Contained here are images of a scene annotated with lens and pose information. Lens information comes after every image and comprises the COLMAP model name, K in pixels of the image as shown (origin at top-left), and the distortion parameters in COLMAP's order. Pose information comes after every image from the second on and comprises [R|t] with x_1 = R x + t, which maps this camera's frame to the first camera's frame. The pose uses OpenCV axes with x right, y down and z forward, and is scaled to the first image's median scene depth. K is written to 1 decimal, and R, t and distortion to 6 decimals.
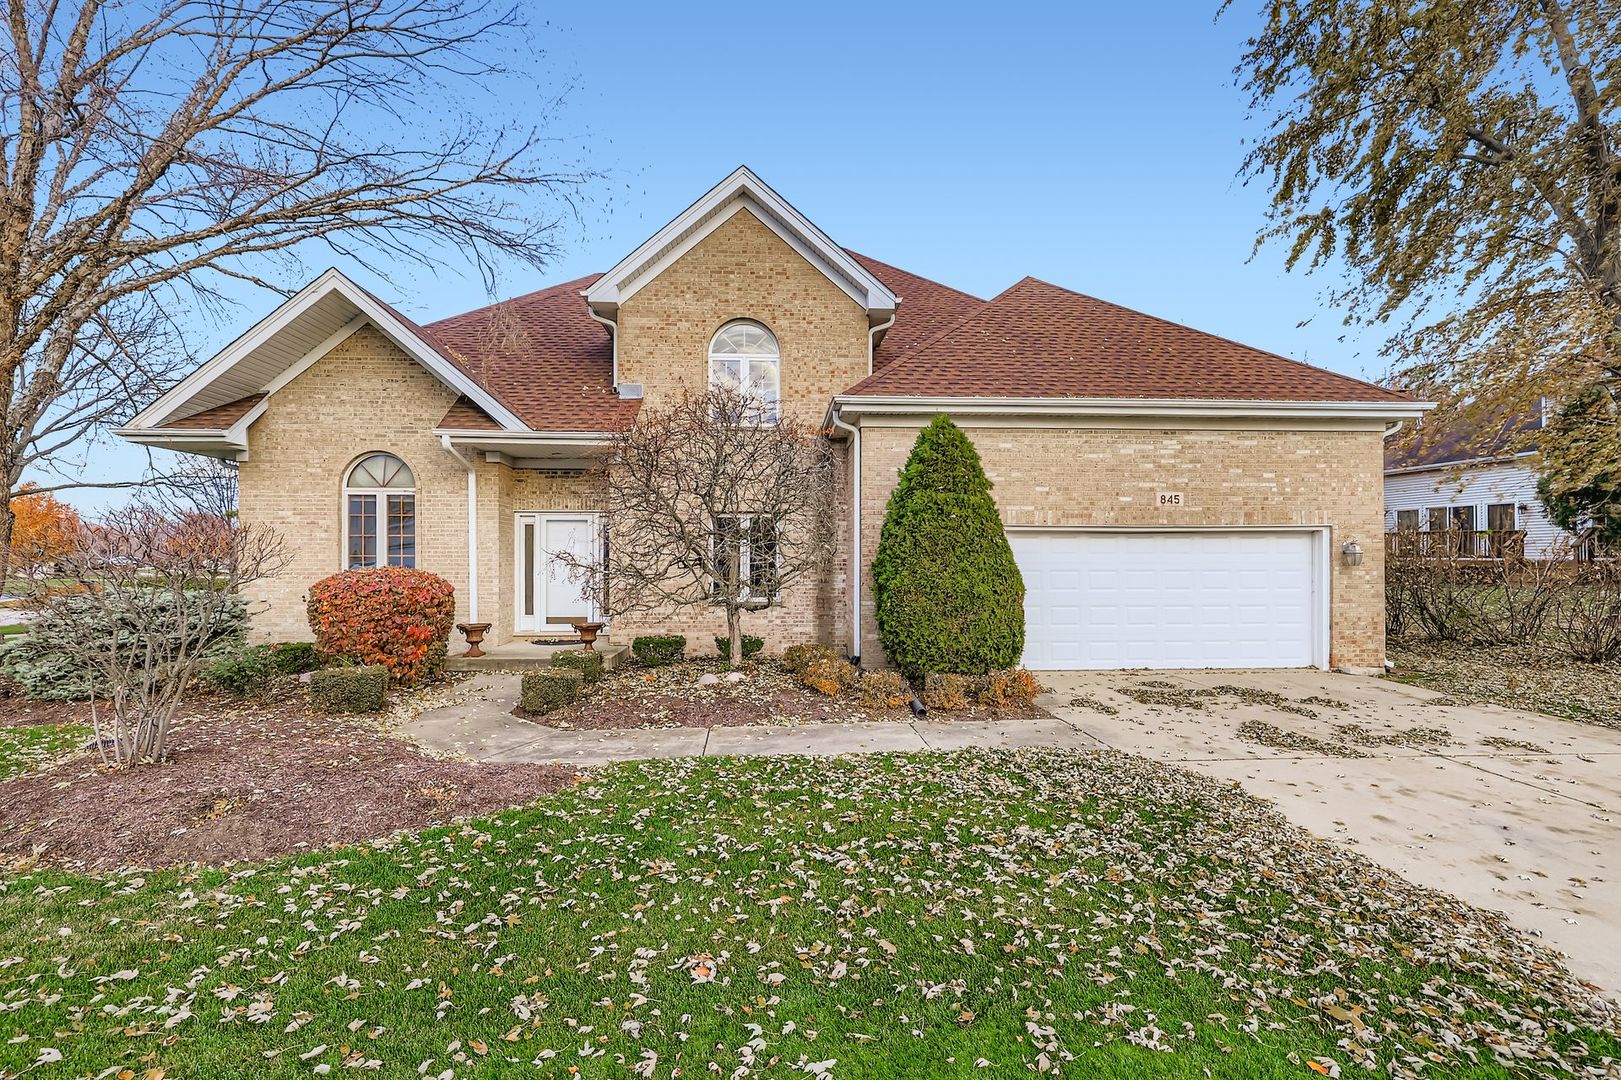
lens RADIAL K [[685.1, 0, 810.6], [0, 685.1, 550.7], [0, 0, 1]] dist [0.005146, 0.000134]
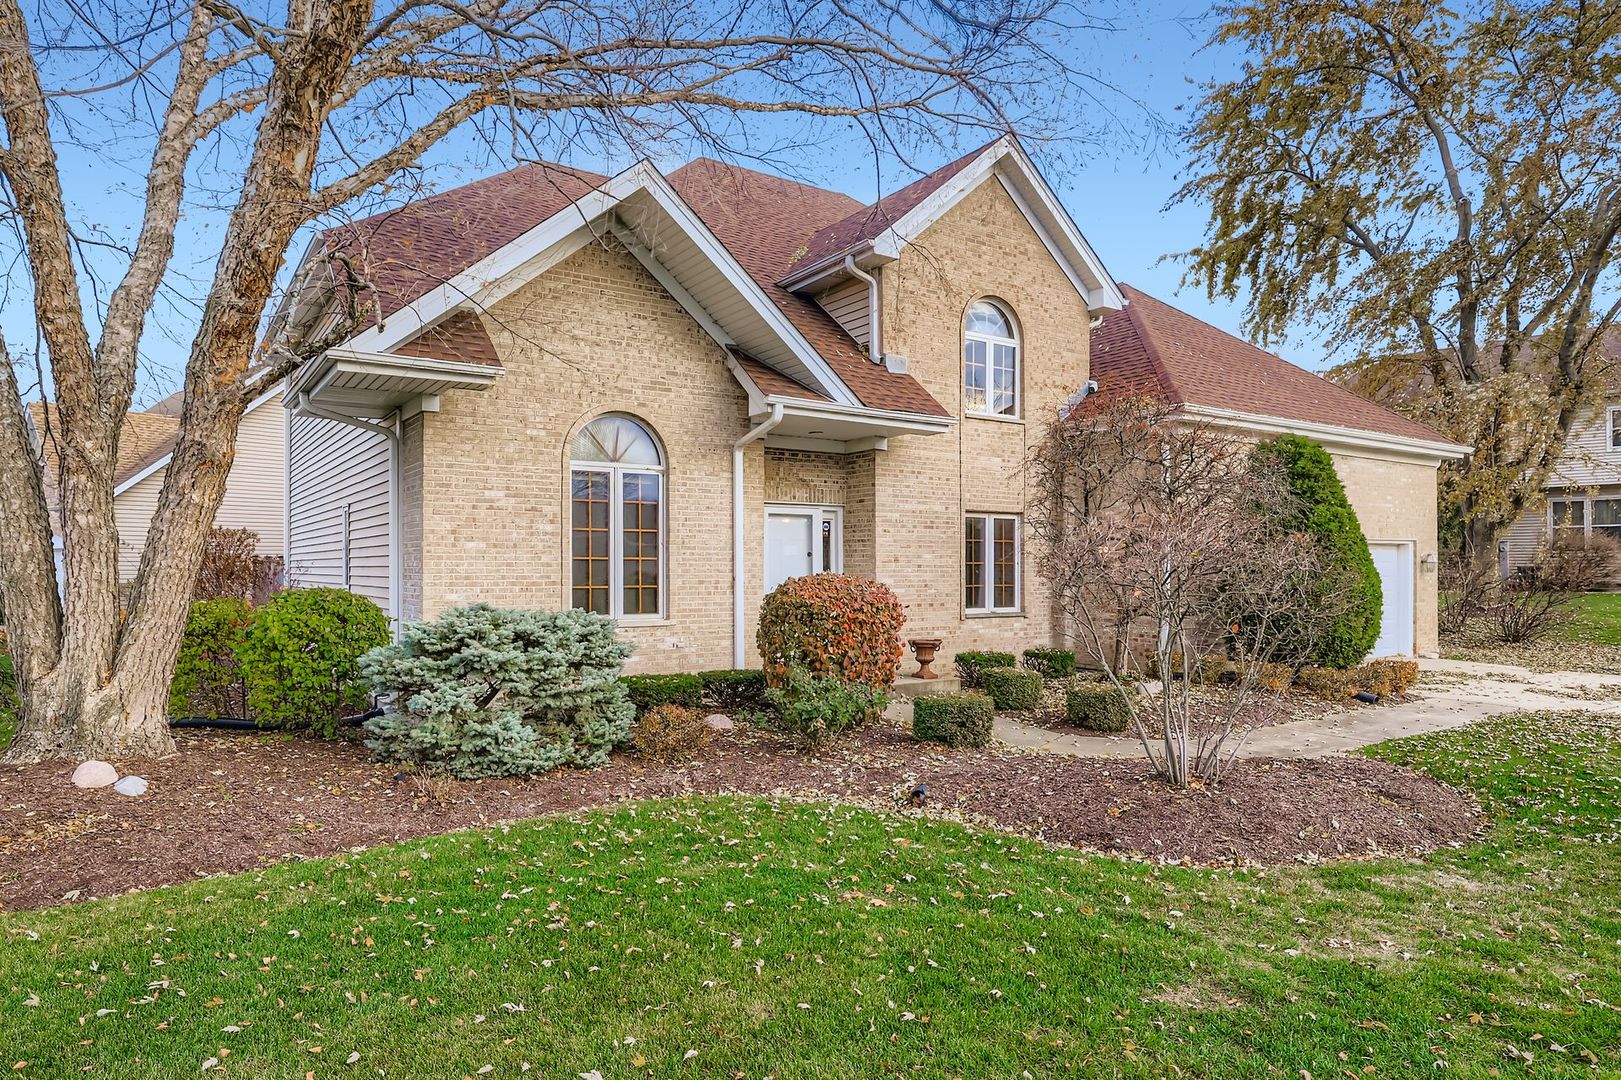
lens RADIAL K [[973.2, 0, 811.5], [0, 973.2, 544.8], [0, 0, 1]] dist [-0.005456, -0.000177]
pose [[0.863733, 0.014714, 0.503736, -0.969158], [-0.008620, 0.999859, -0.014425, 0.006362], [-0.503877, 0.008117, 0.863737, 0.024546]]
